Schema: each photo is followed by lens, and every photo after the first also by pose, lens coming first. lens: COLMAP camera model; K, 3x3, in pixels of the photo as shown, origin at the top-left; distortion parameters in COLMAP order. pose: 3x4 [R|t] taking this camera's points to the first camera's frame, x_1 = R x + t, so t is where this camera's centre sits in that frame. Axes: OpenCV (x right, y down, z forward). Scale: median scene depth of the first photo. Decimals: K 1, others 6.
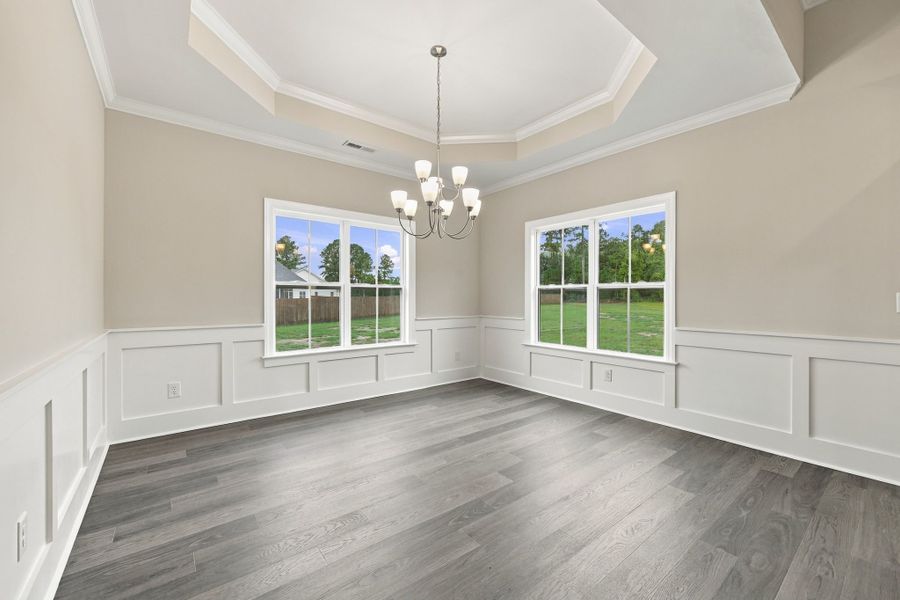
lens RADIAL K [[363.1, 0, 448.0], [0, 363.1, 295.9], [0, 0, 1]] dist [-0.006066, -0.000163]
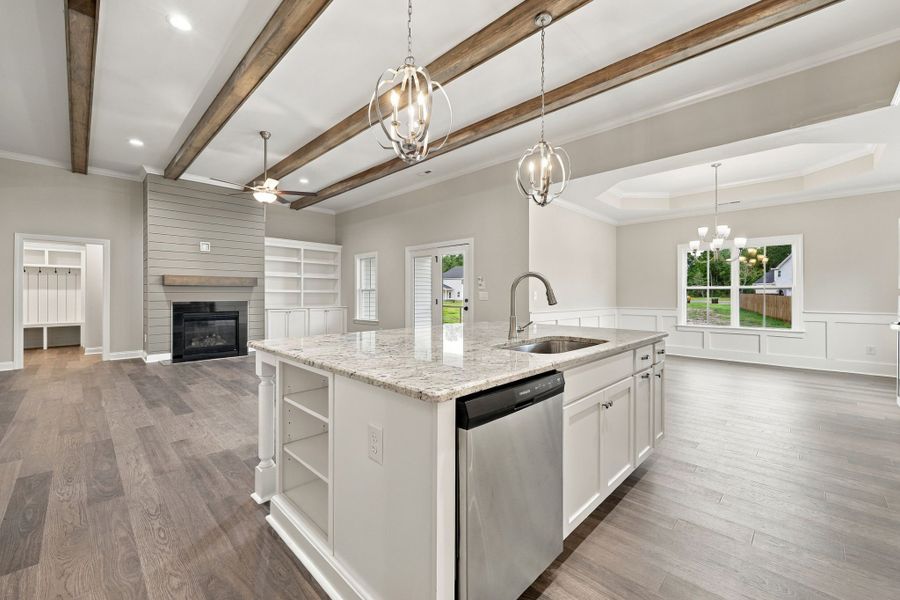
lens RADIAL K [[363.1, 0, 448.2], [0, 363.1, 292.1], [0, 0, 1]] dist [-0.006066, -0.000163]
pose [[0.123193, -0.009458, -0.992338, 1.202419], [0.002129, 0.999955, -0.009267, 0.005460], [0.992380, -0.000971, 0.123207, -0.441217]]
